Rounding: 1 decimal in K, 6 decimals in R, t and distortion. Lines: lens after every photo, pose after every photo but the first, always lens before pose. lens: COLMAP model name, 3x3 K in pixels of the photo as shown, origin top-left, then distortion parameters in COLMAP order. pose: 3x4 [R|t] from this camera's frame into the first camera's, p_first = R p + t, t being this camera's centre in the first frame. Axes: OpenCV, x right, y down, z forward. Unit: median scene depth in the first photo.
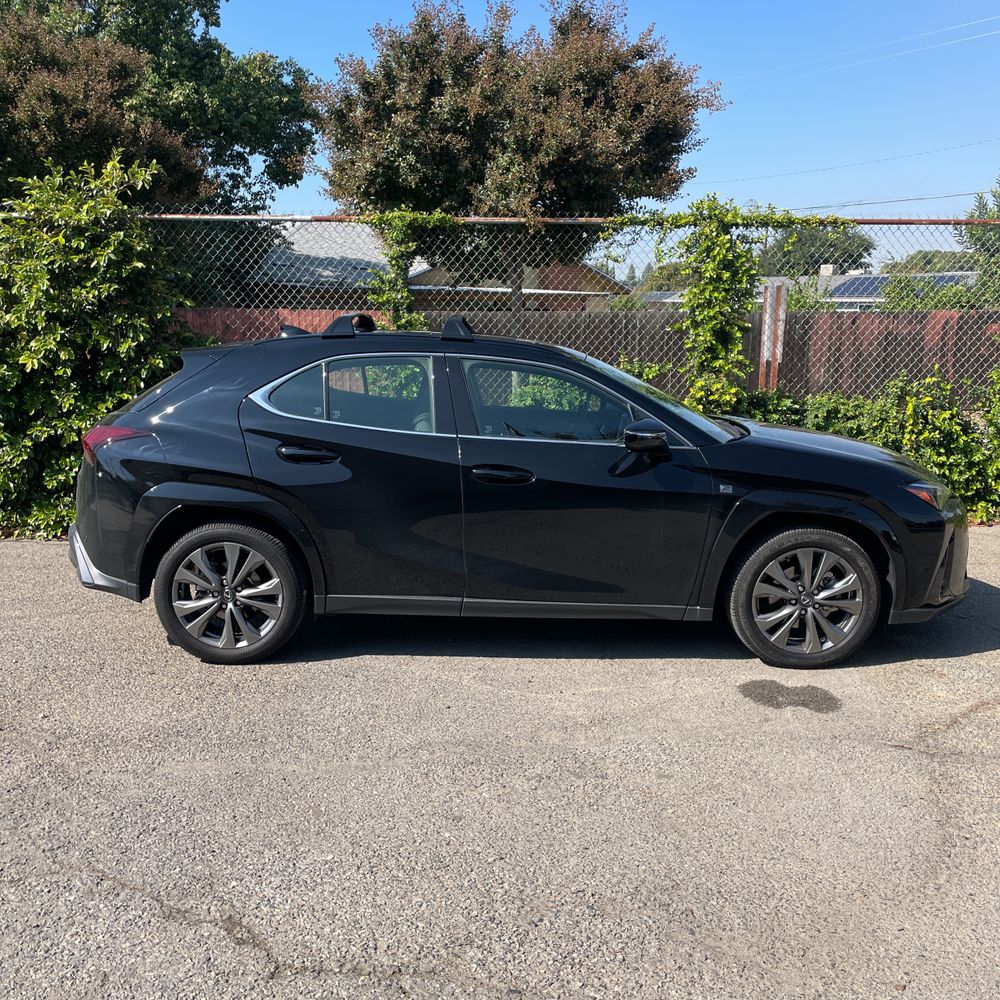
lens RADIAL K [[1017.9, 0, 491.2], [0, 1017.9, 512.2], [0, 0, 1]] dist [0.026046, 0.000000]
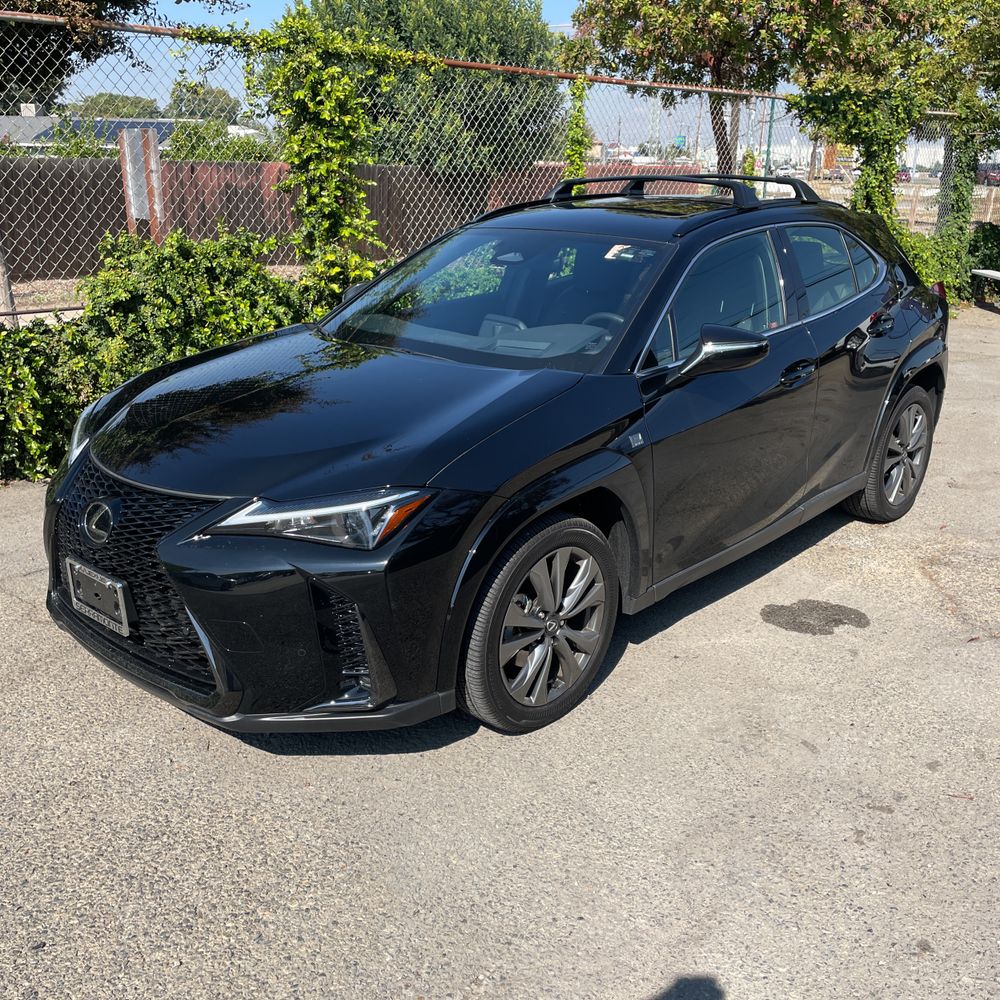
lens RADIAL K [[1017.9, 0, 509.1], [0, 1017.9, 505.3], [0, 0, 1]] dist [0.026046, 0.000000]
pose [[0.725050, -0.210706, 0.655671, -0.264733], [0.122059, 0.976291, 0.178766, -0.061224], [-0.677793, -0.049584, 0.733579, 0.295866]]
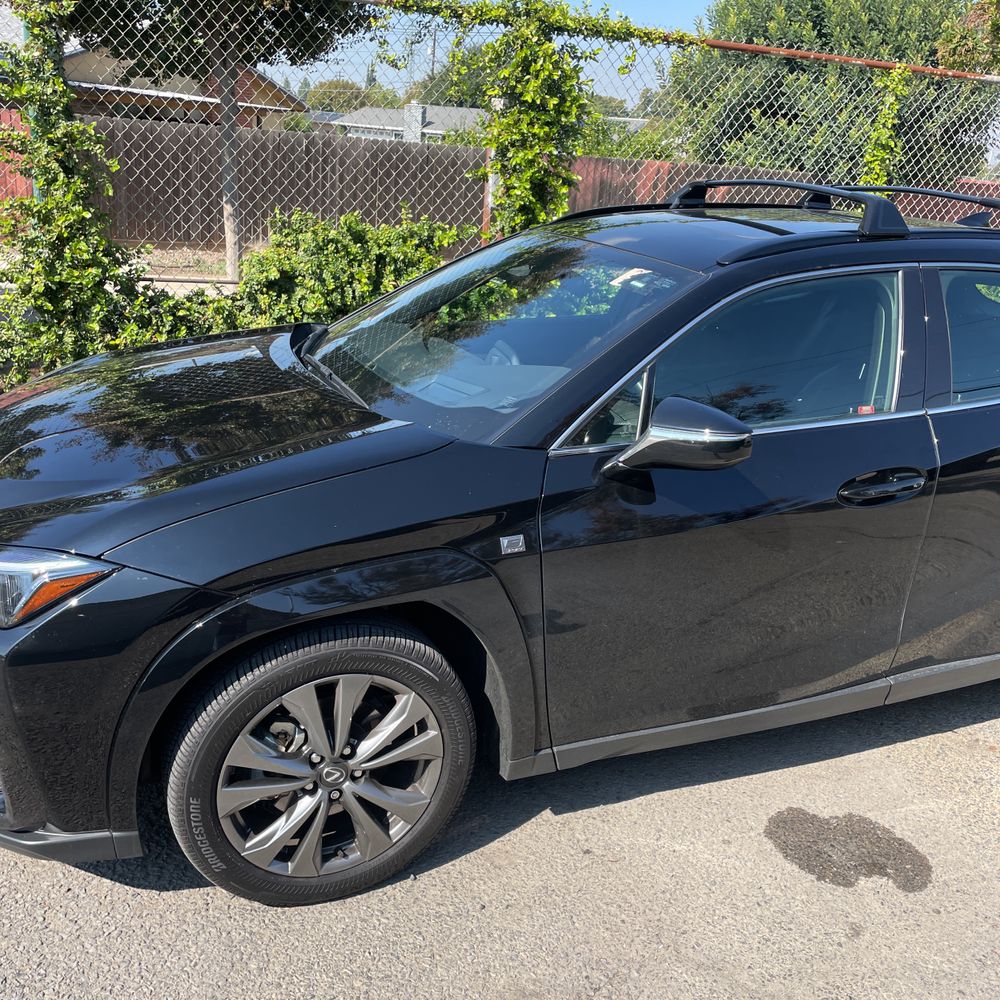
lens RADIAL K [[1017.9, 0, 500.6], [0, 1017.9, 505.4], [0, 0, 1]] dist [0.026046, 0.000000]
pose [[0.943267, -0.045002, 0.328972, -0.049265], [-0.005943, 0.988326, 0.152239, -0.061496], [-0.331983, -0.145557, 0.931987, 0.300668]]
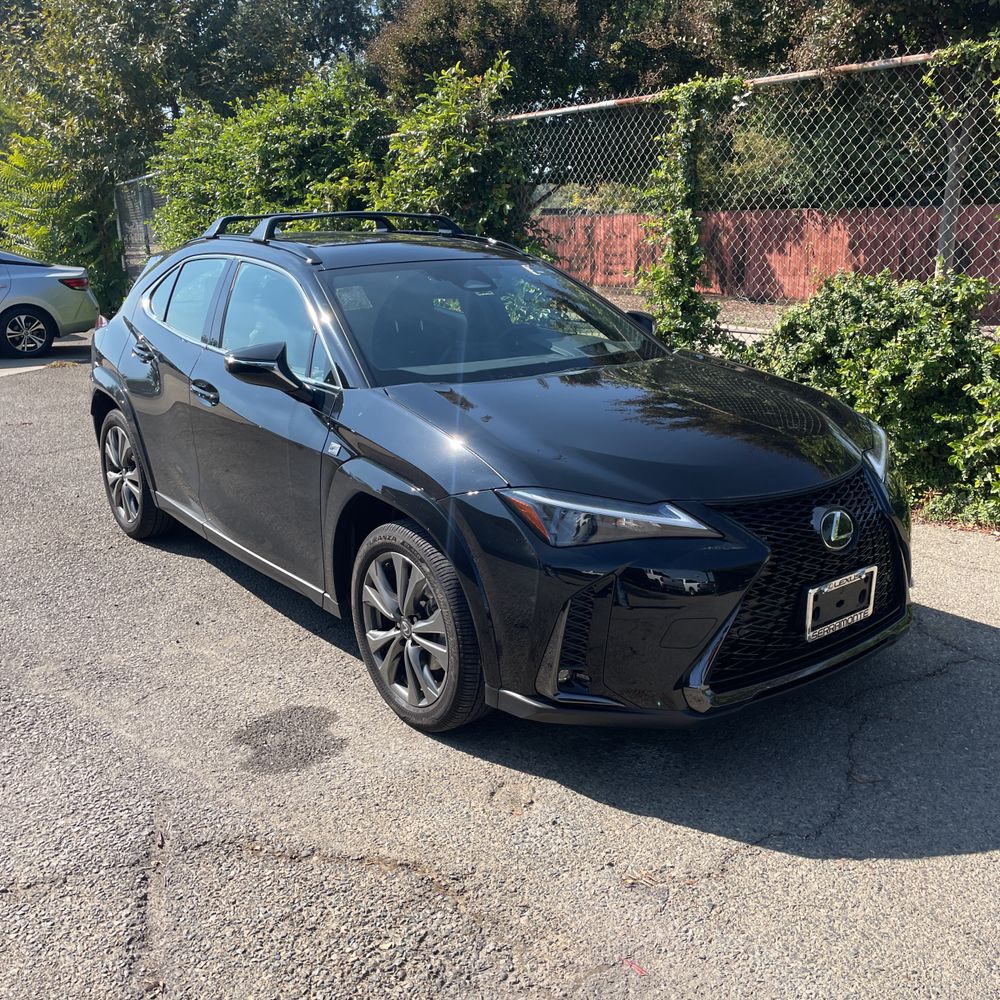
lens RADIAL K [[1017.9, 0, 487.6], [0, 1017.9, 512.0], [0, 0, 1]] dist [0.026046, 0.000000]
pose [[0.601817, 0.202476, -0.772542, 0.516916], [-0.131642, 0.979246, 0.154100, -0.062598], [0.787710, 0.008959, 0.615981, 0.371955]]
